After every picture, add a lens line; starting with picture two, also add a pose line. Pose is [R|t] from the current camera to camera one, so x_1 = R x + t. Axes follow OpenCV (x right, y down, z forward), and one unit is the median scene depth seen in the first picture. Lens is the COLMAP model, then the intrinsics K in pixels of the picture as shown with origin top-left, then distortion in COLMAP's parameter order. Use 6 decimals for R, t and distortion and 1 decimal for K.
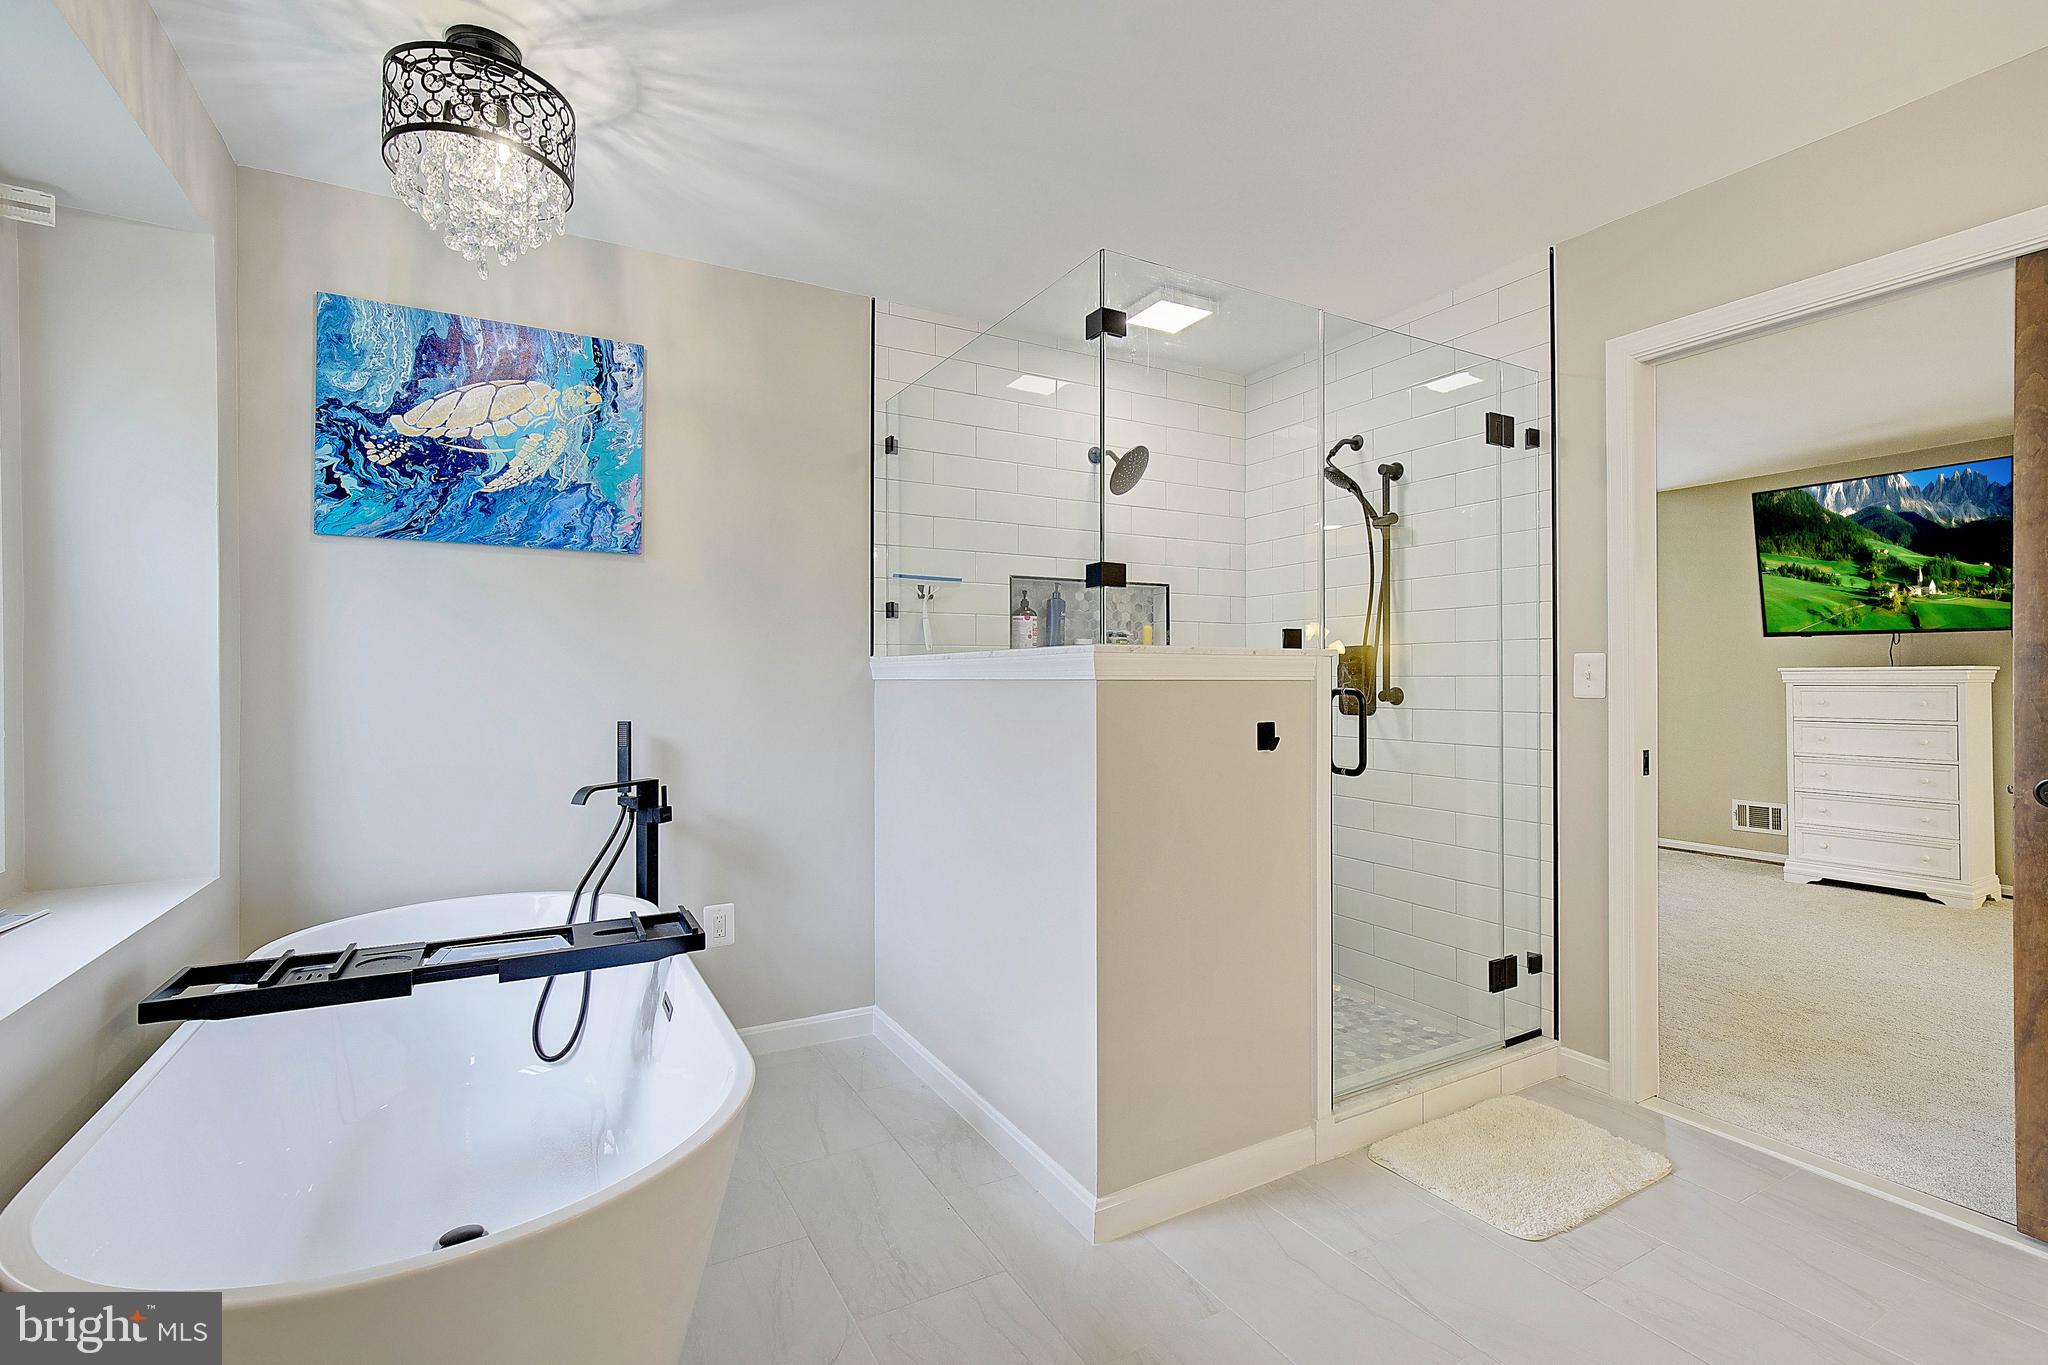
lens RADIAL K [[955.7, 0, 1050.7], [0, 955.7, 672.5], [0, 0, 1]] dist [0.000788, 0.000249]
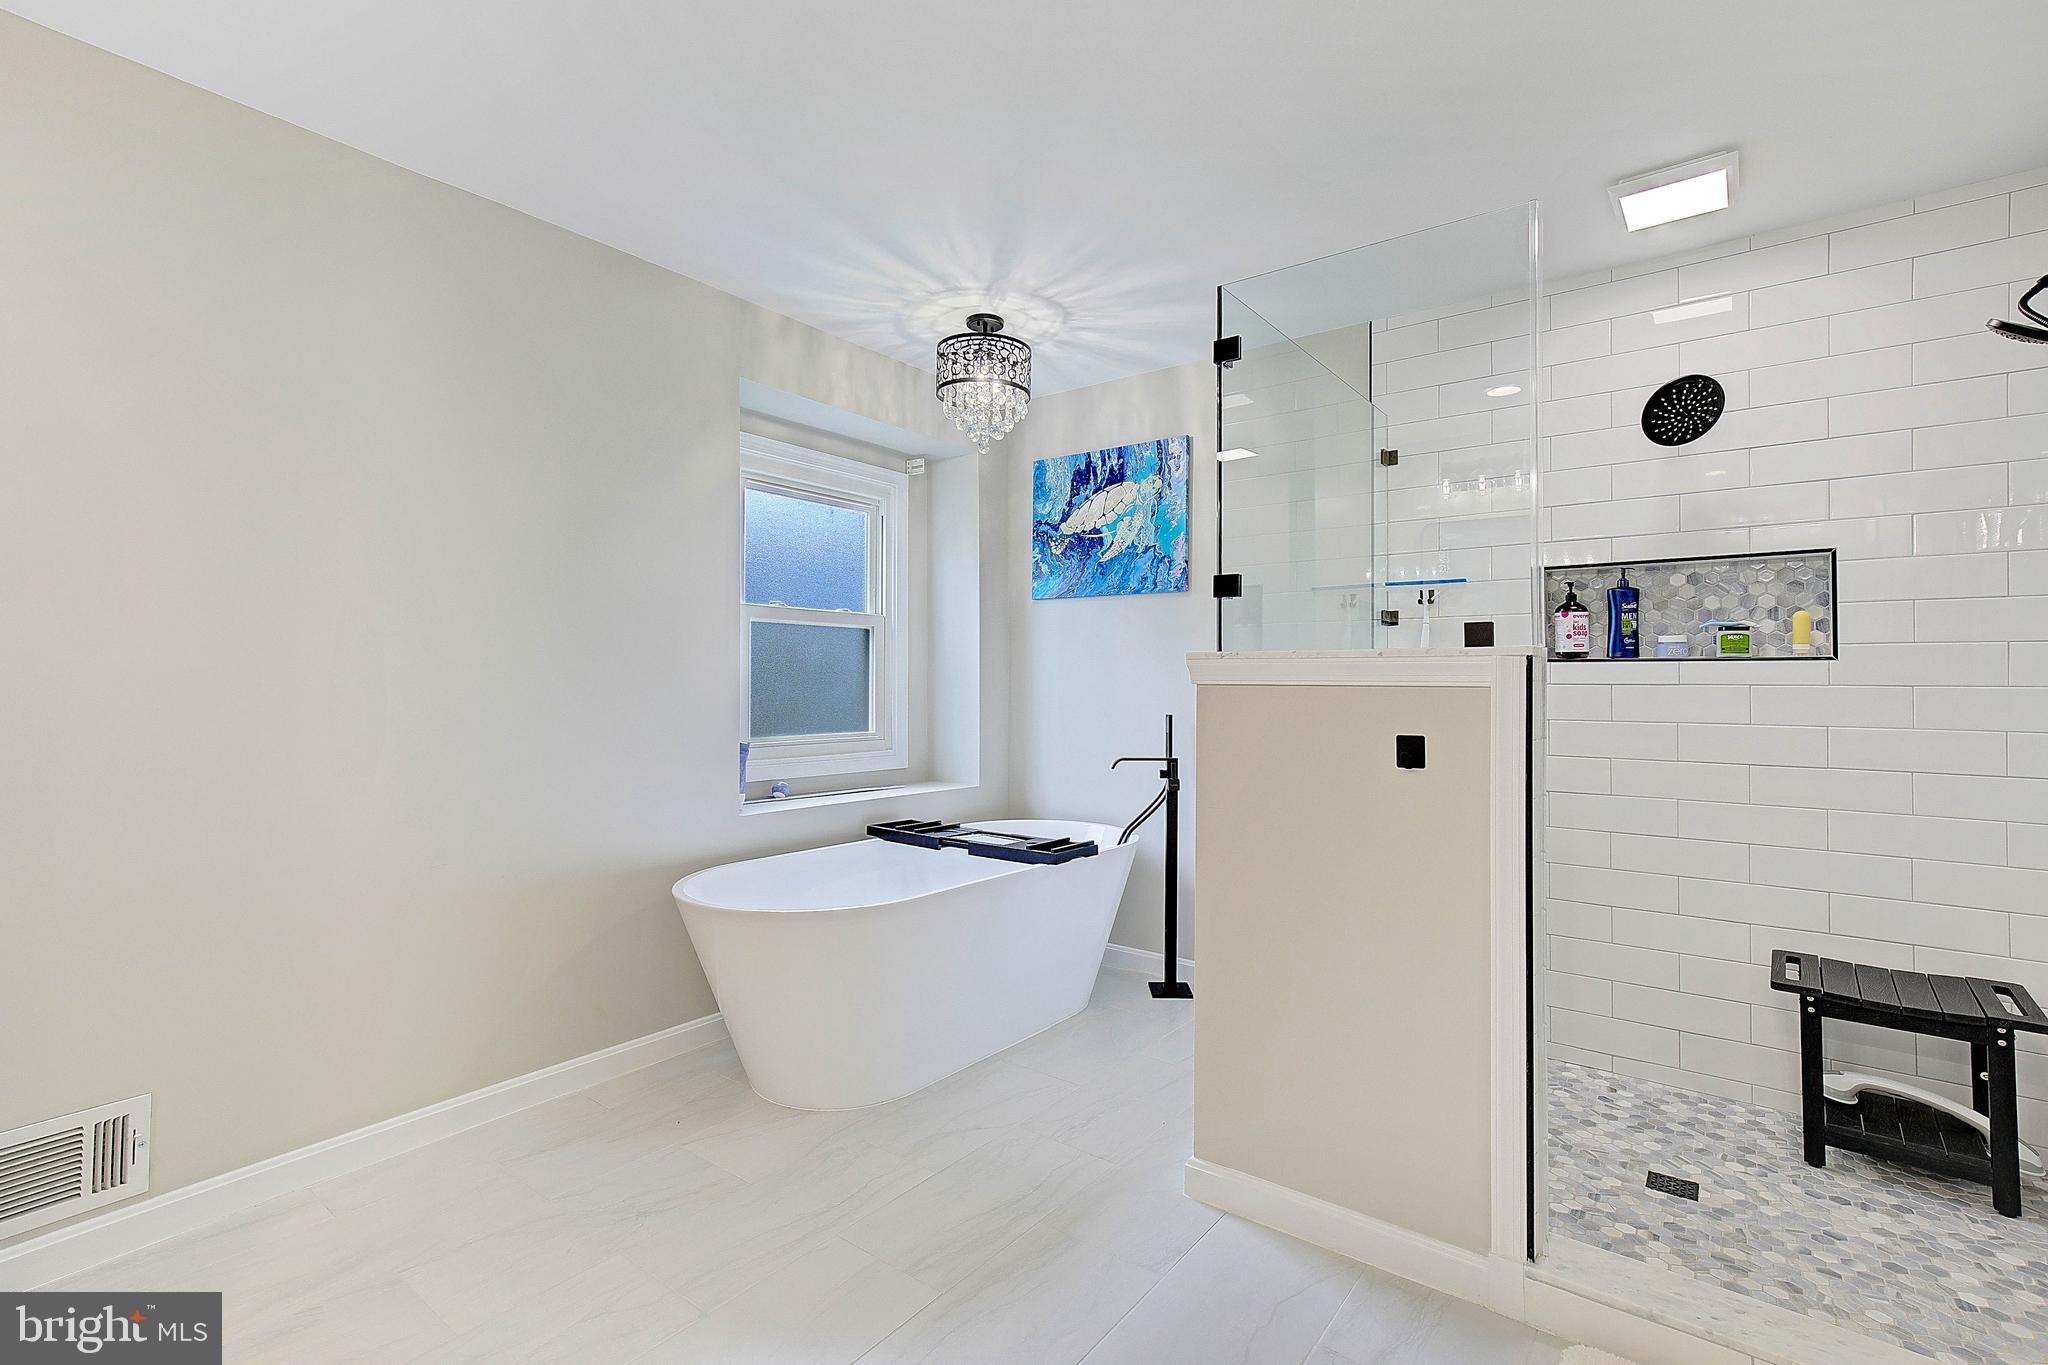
lens RADIAL K [[937.5, 0, 1024.0], [0, 937.5, 682.5], [0, 0, 1]] dist [-0.002466, -0.000348]
pose [[0.379212, 0.002469, -0.925307, 0.751382], [0.000086, 0.999996, 0.002703, 0.001826], [0.925310, -0.001105, 0.379210, 0.307553]]
